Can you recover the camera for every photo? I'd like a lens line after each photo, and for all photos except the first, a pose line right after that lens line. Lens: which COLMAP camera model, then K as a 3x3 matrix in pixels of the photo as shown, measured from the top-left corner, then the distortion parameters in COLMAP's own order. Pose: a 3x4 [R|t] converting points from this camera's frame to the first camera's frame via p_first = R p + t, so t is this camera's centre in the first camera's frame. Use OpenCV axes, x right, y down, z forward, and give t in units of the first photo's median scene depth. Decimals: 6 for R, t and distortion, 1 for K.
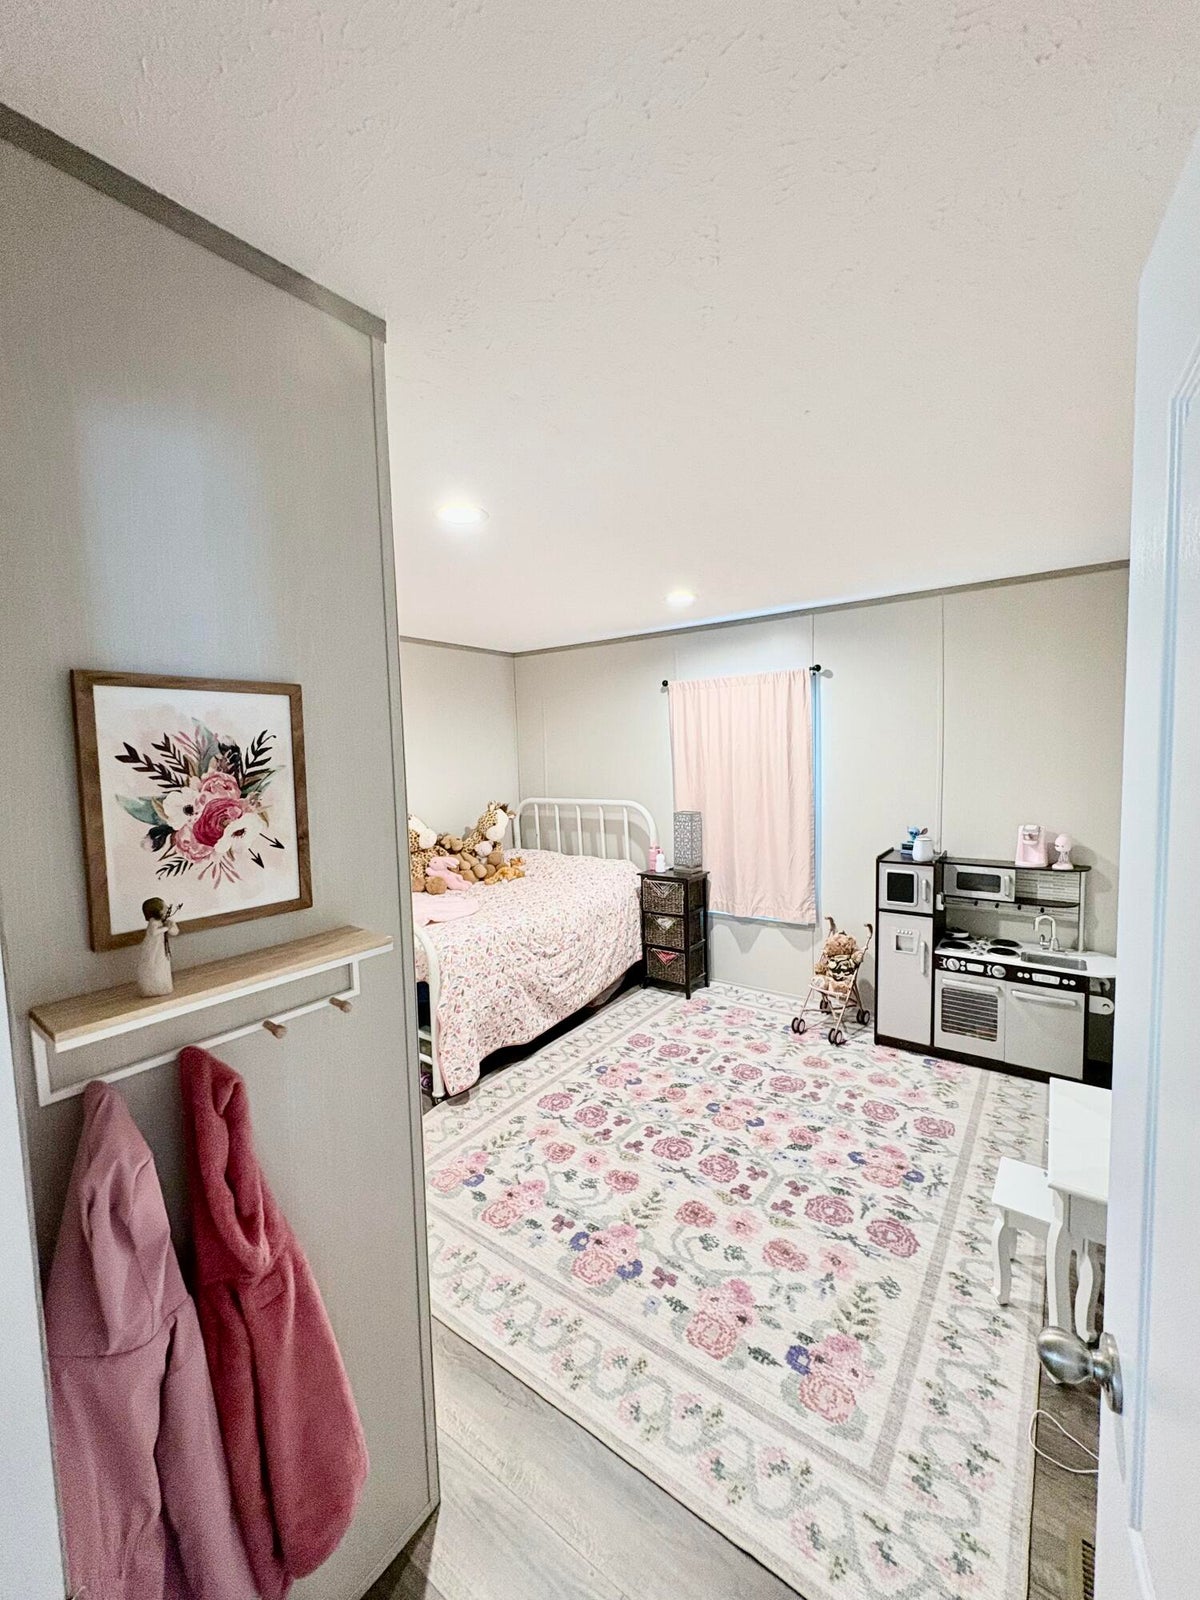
lens RADIAL K [[636.8, 0, 601.4], [0, 636.8, 796.5], [0, 0, 1]] dist [-0.002333, 0.000689]
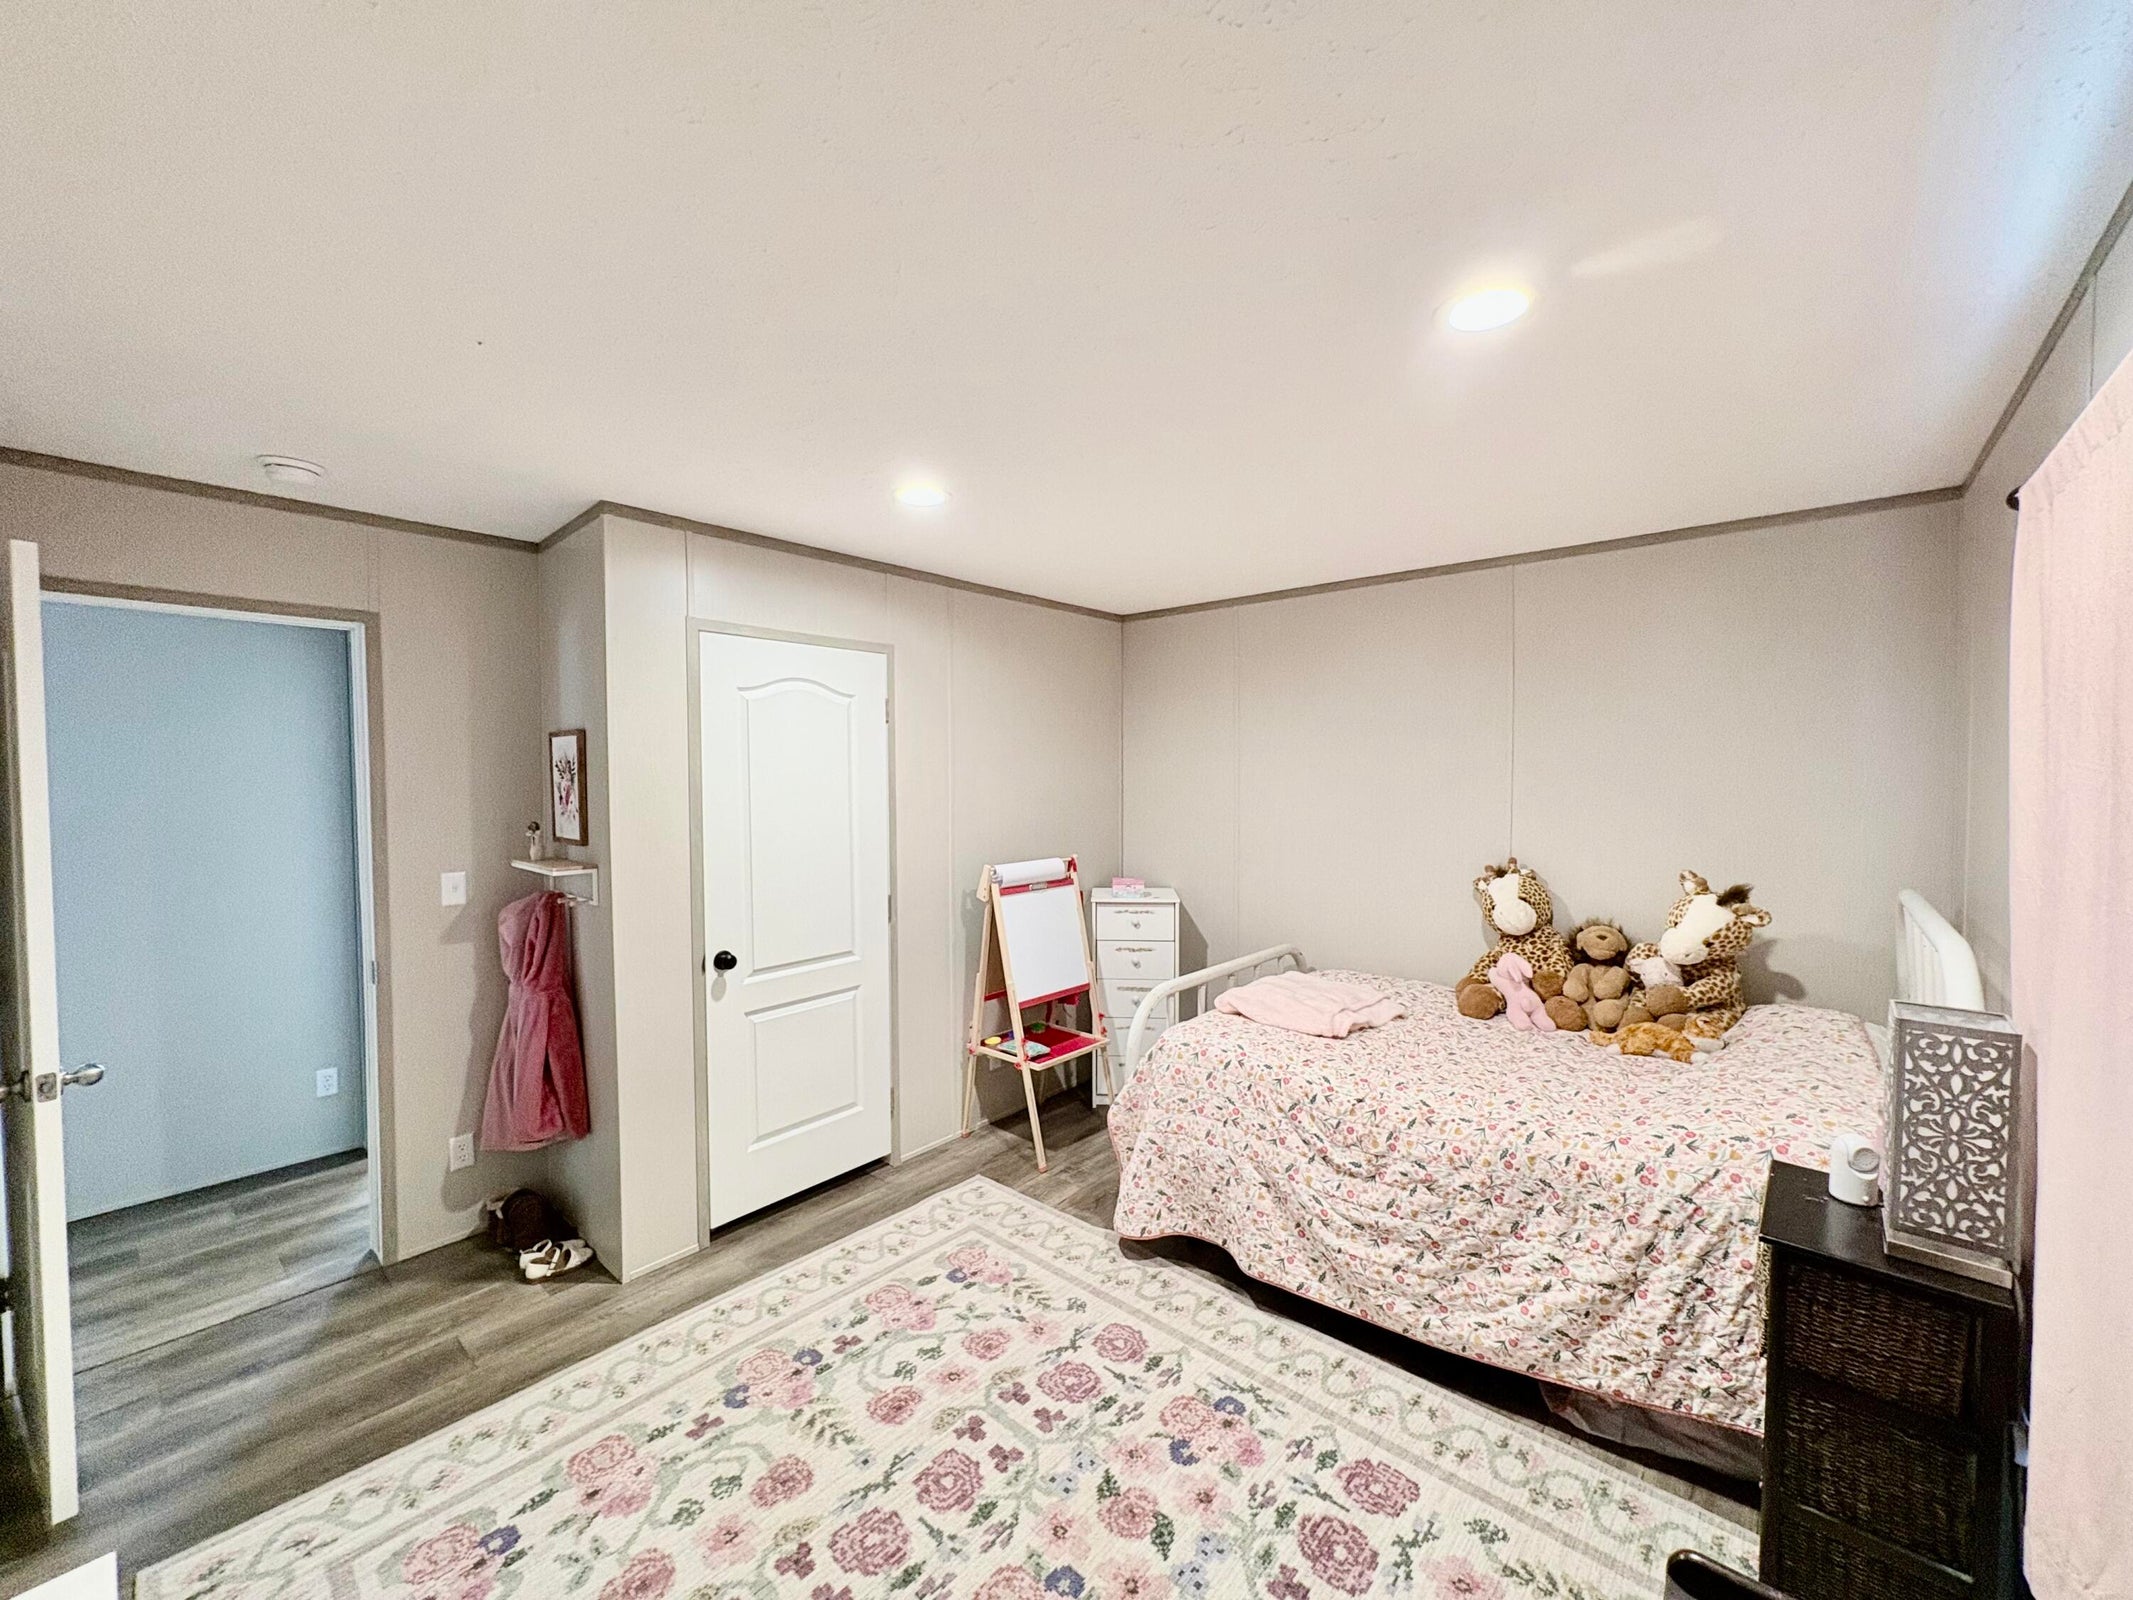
lens RADIAL K [[849.0, 0, 1057.2], [0, 849.0, 802.7], [0, 0, 1]] dist [-0.002333, 0.000689]
pose [[-0.102086, 0.066061, -0.992580, 0.819592], [-0.063891, 0.995297, 0.072813, -0.098272], [0.992722, 0.070850, -0.097385, 1.154480]]
